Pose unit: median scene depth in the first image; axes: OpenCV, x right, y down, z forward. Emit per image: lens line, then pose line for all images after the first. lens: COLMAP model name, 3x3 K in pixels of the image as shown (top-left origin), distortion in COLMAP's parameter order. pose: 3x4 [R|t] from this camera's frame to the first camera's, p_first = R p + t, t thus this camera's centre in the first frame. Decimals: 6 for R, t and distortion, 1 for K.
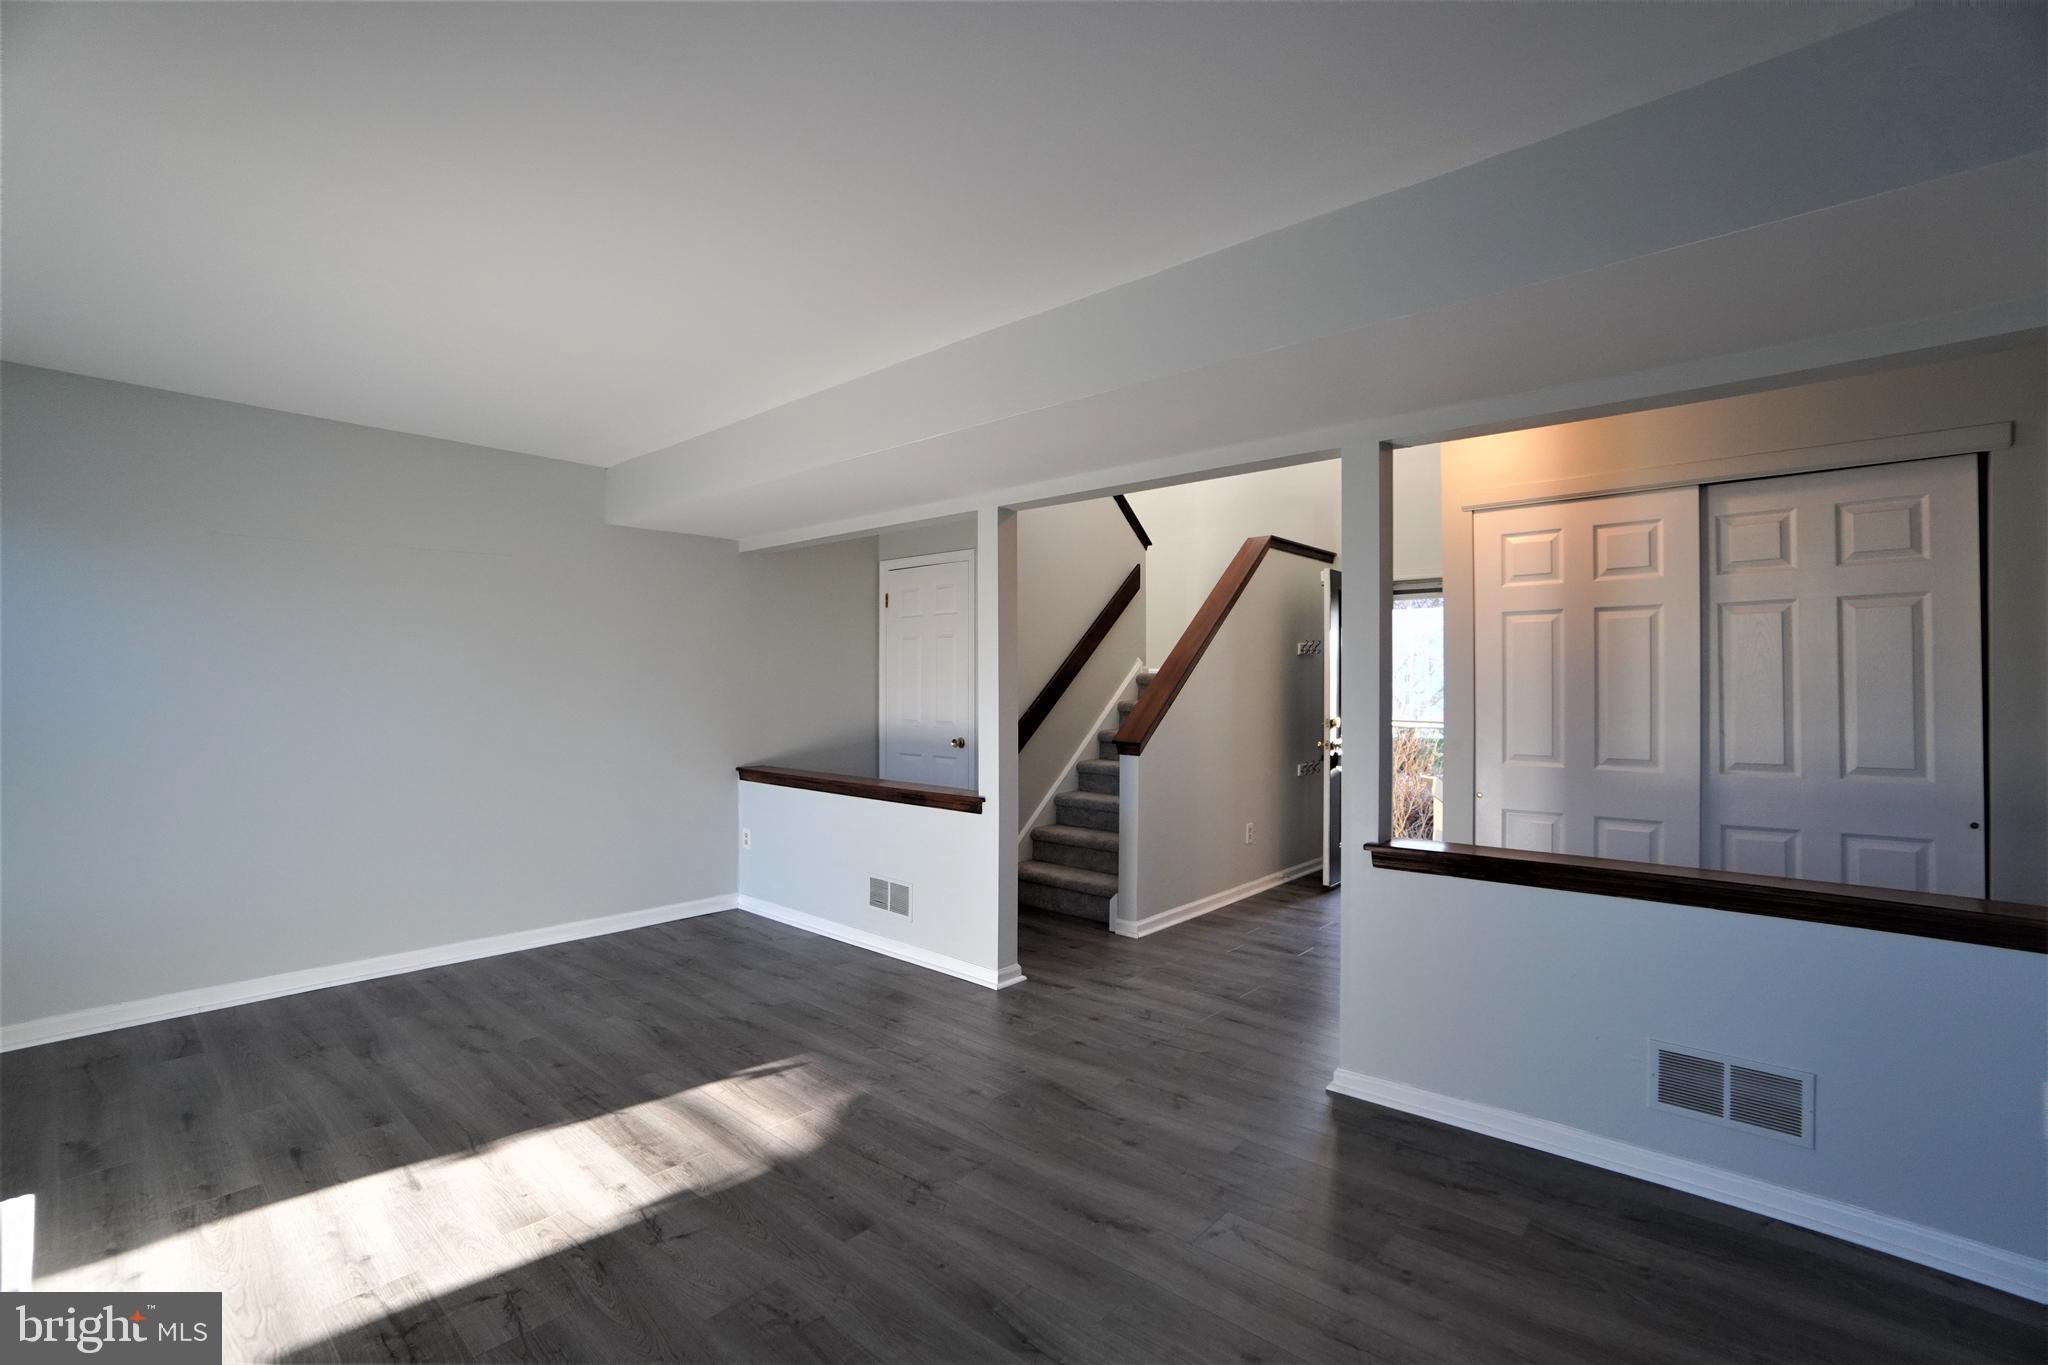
lens RADIAL K [[911.9, 0, 1024.0], [0, 911.9, 682.5], [0, 0, 1]] dist [-0.057760, 0.021796]
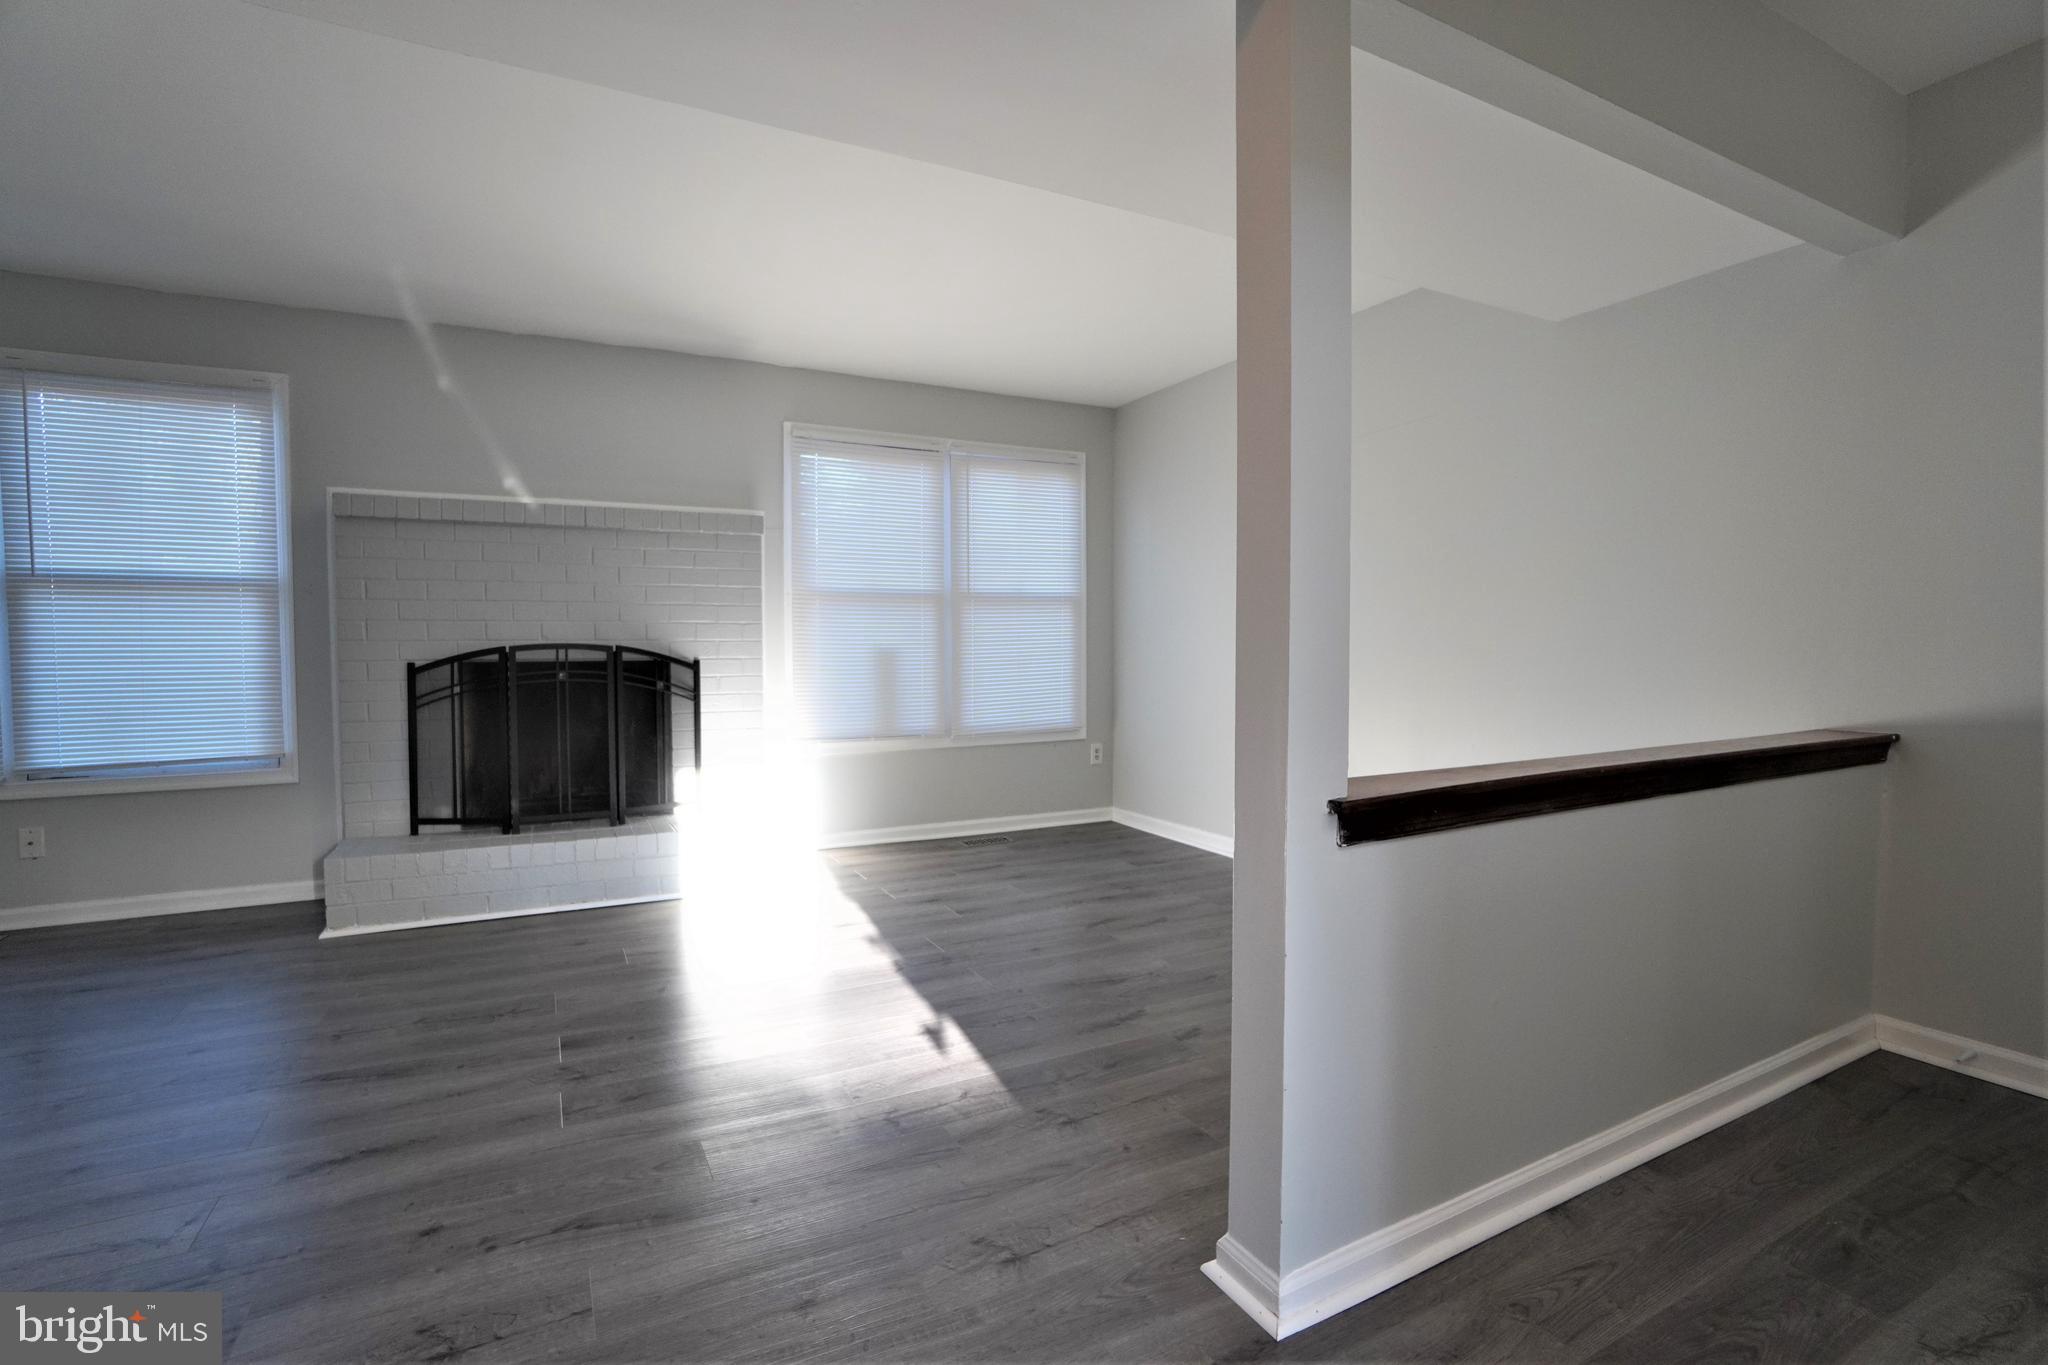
lens RADIAL K [[930.3, 0, 1009.1], [0, 930.3, 682.1], [0, 0, 1]] dist [-0.062502, 0.022208]
pose [[-0.366953, 0.034657, -0.929594, 0.505126], [0.005474, 0.999369, 0.035098, 0.097232], [0.930224, 0.007791, -0.366911, 1.495020]]
